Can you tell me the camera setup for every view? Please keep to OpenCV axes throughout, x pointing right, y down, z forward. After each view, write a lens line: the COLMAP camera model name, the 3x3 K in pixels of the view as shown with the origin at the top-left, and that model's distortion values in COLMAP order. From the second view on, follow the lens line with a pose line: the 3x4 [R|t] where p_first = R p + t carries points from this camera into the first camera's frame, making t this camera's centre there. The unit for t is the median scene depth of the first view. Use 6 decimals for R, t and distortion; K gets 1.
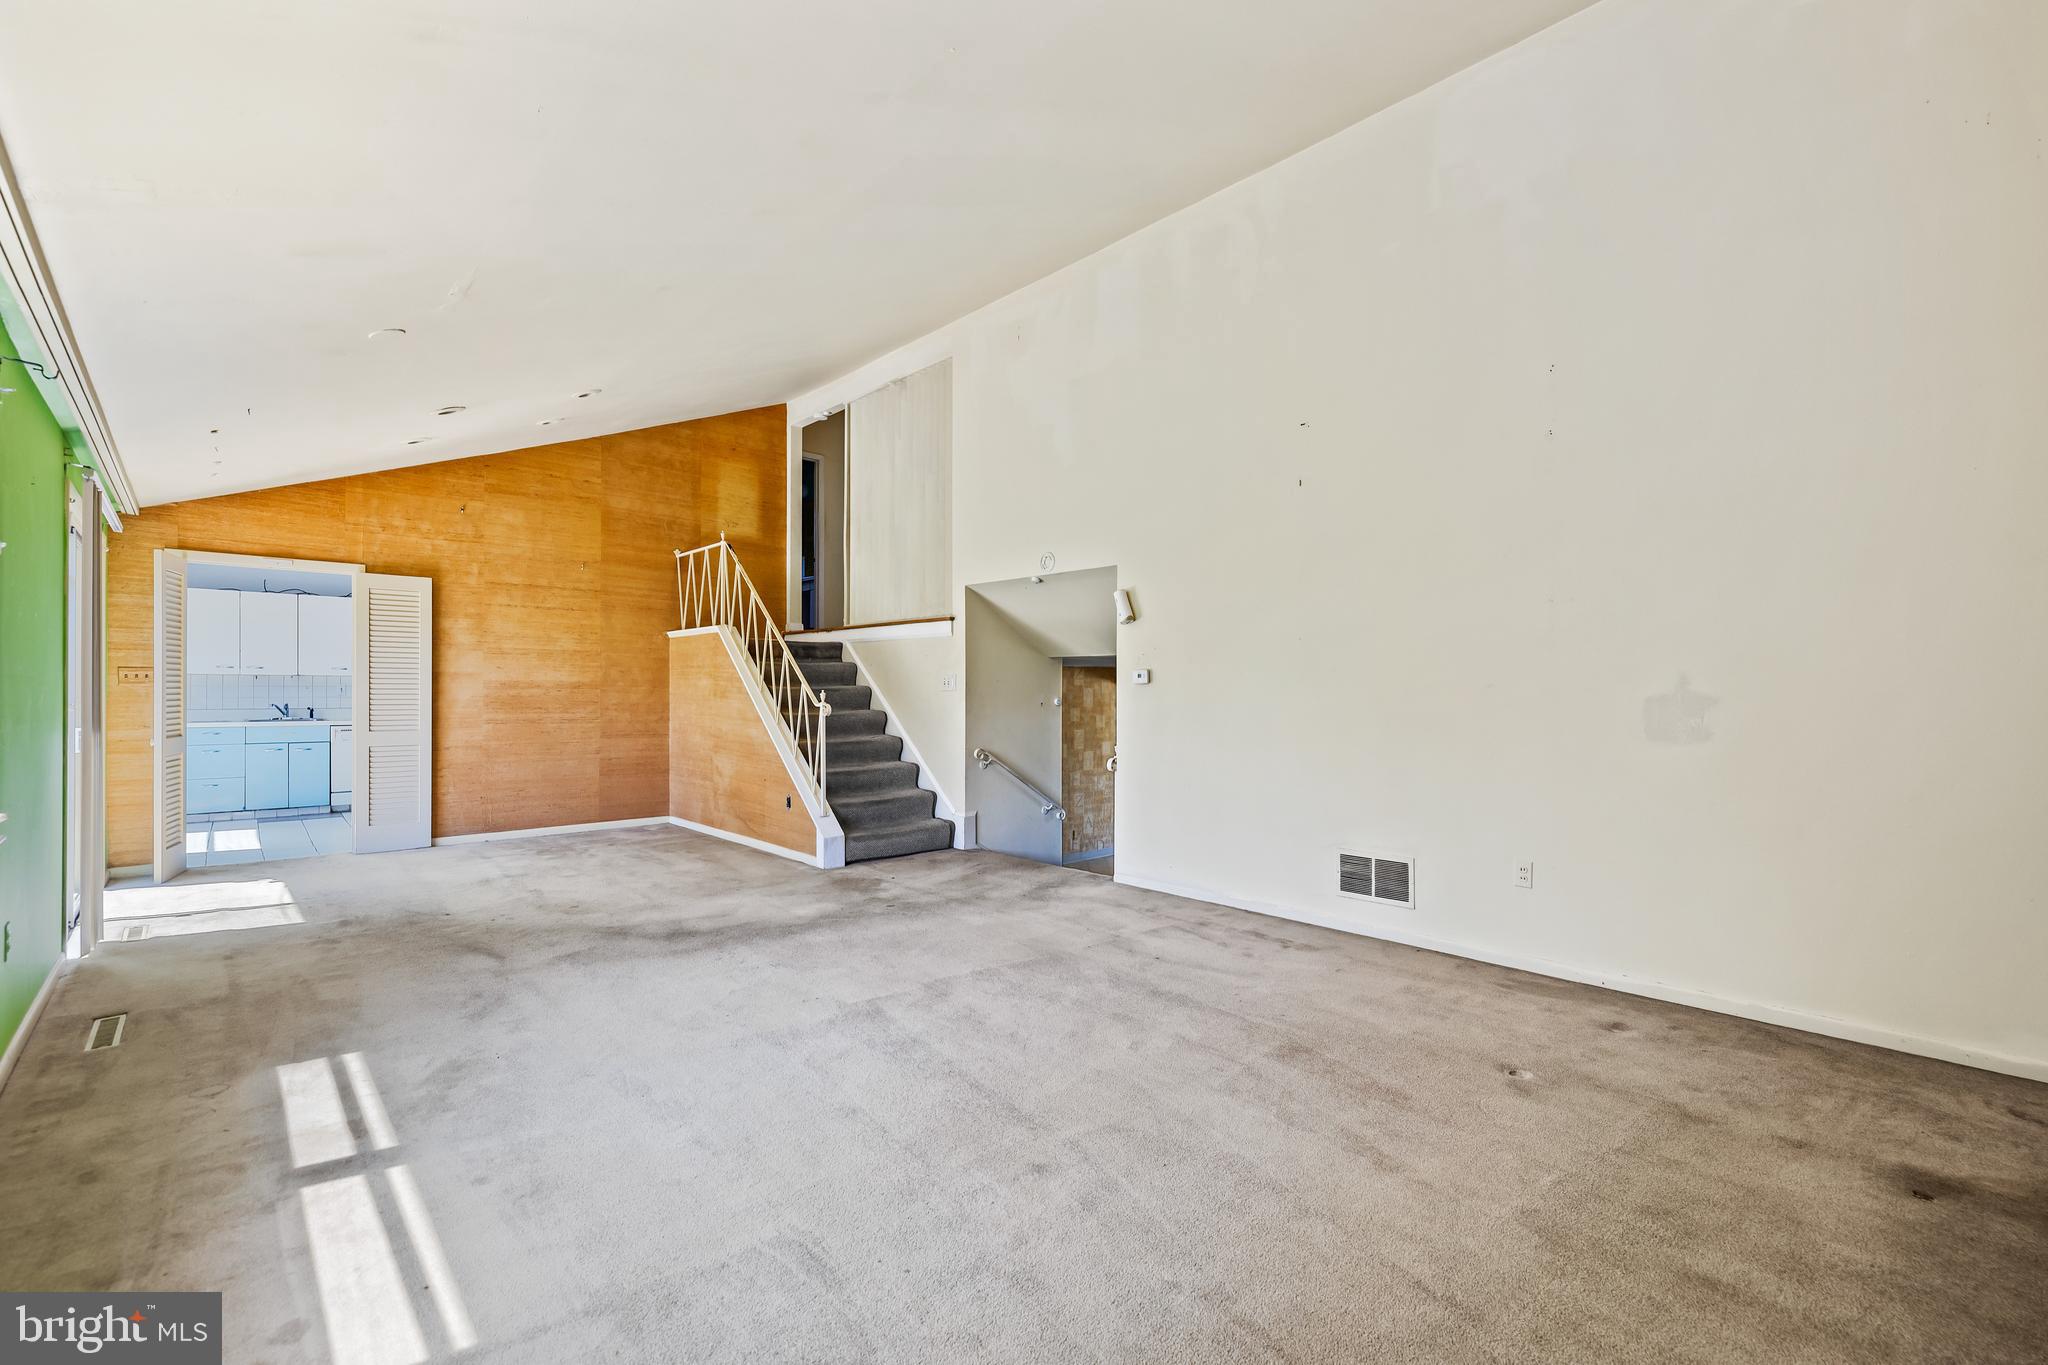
lens RADIAL K [[879.4, 0, 1013.7], [0, 879.4, 676.5], [0, 0, 1]] dist [-0.000567, -0.000122]
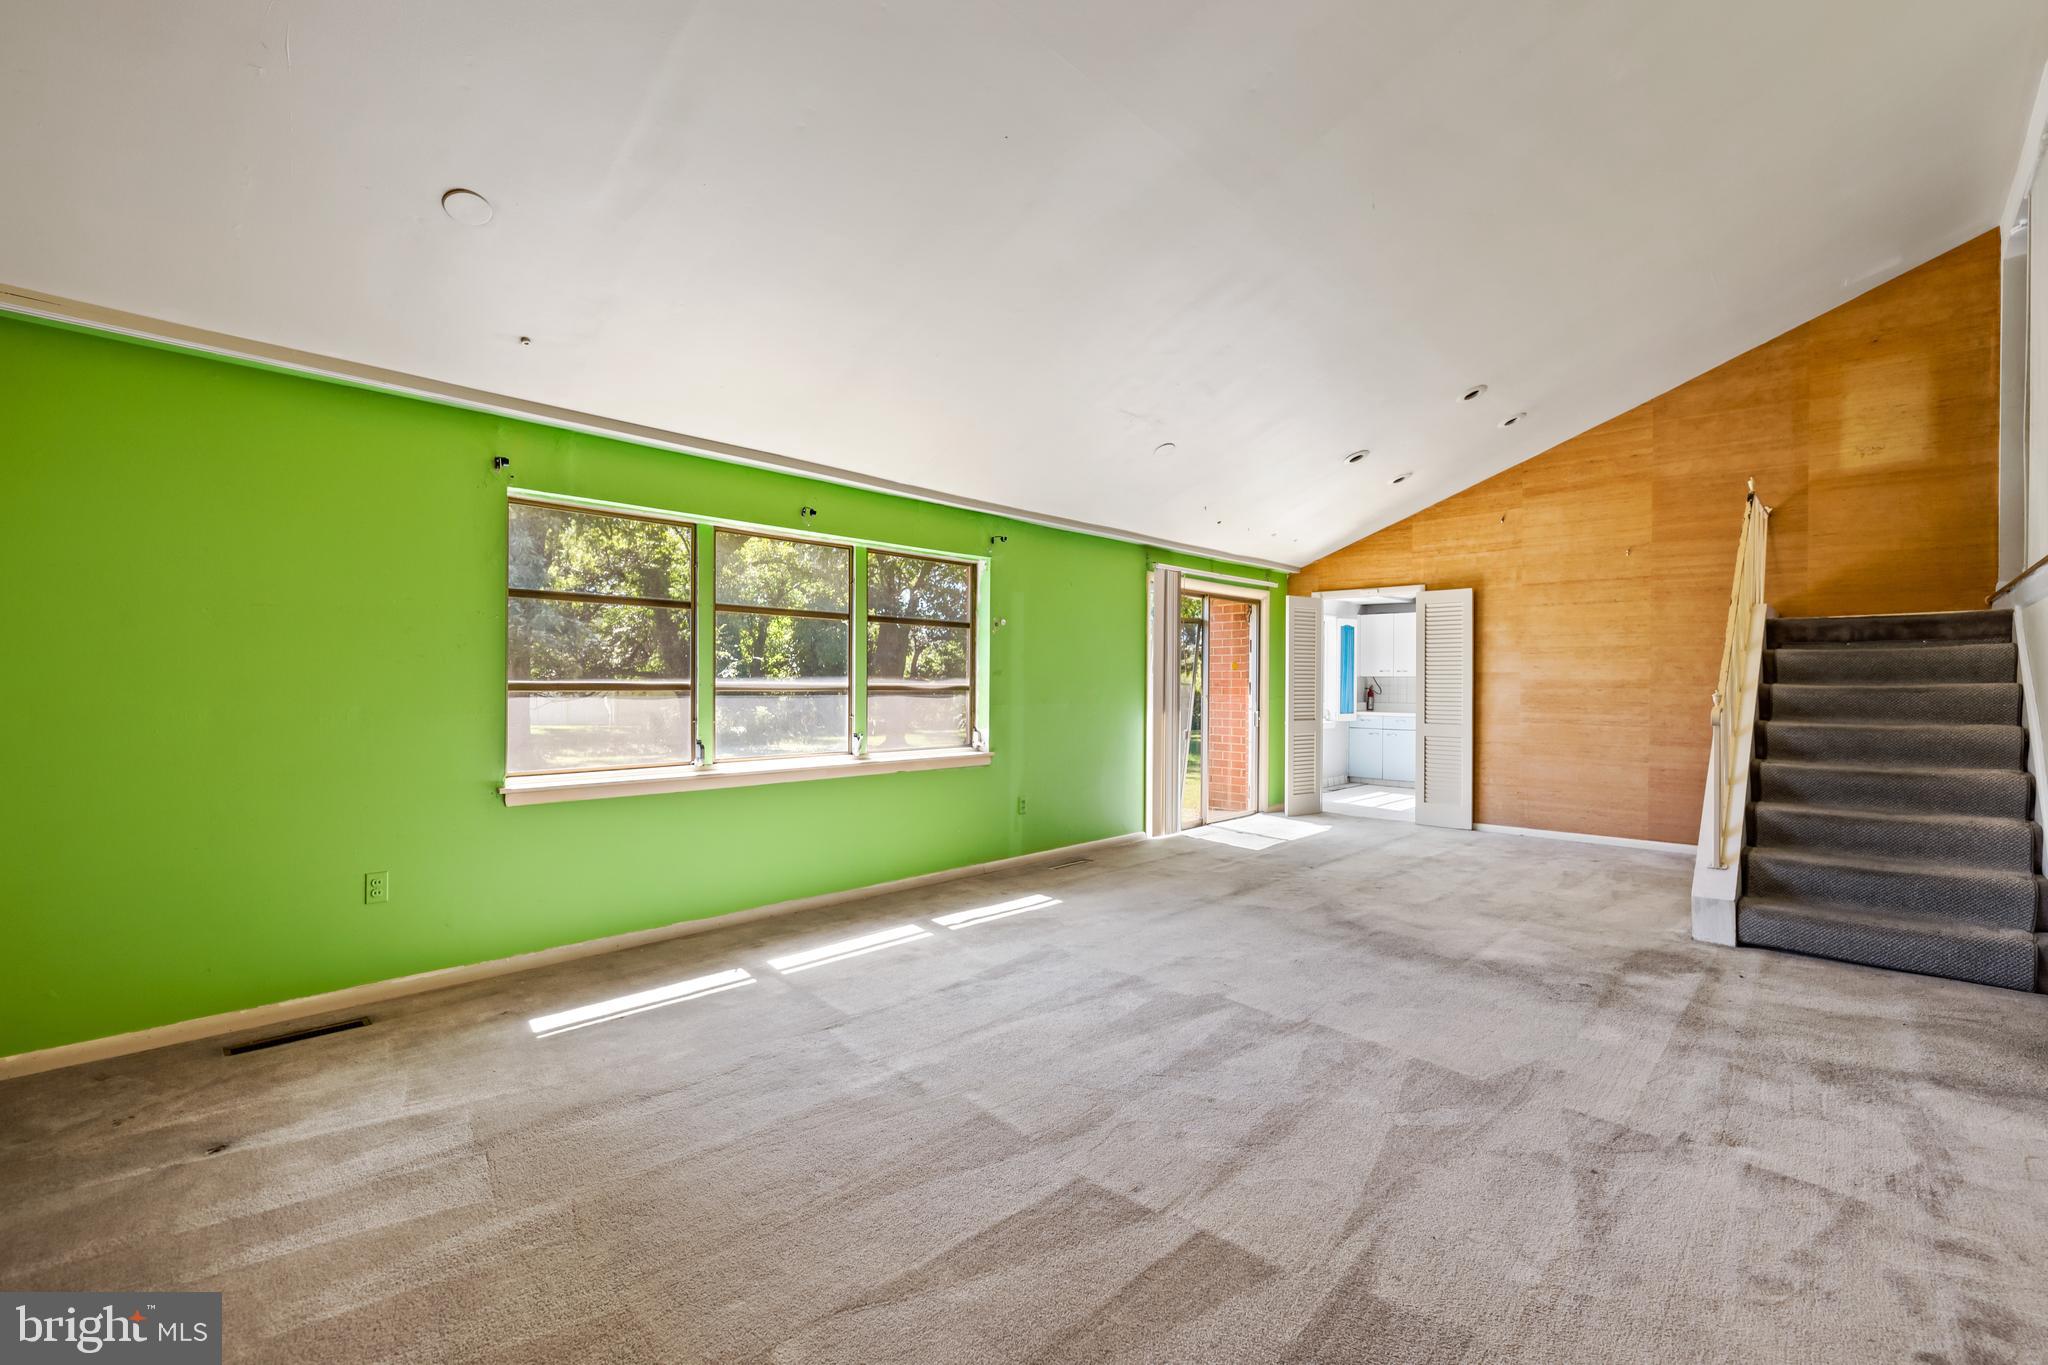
lens RADIAL K [[879.4, 0, 1013.7], [0, 879.4, 676.5], [0, 0, 1]] dist [-0.000567, -0.000122]
pose [[0.057353, -0.011938, -0.998283, 0.400040], [0.011460, 0.999870, -0.011299, 0.005419], [0.998288, -0.010793, 0.057483, 0.345949]]
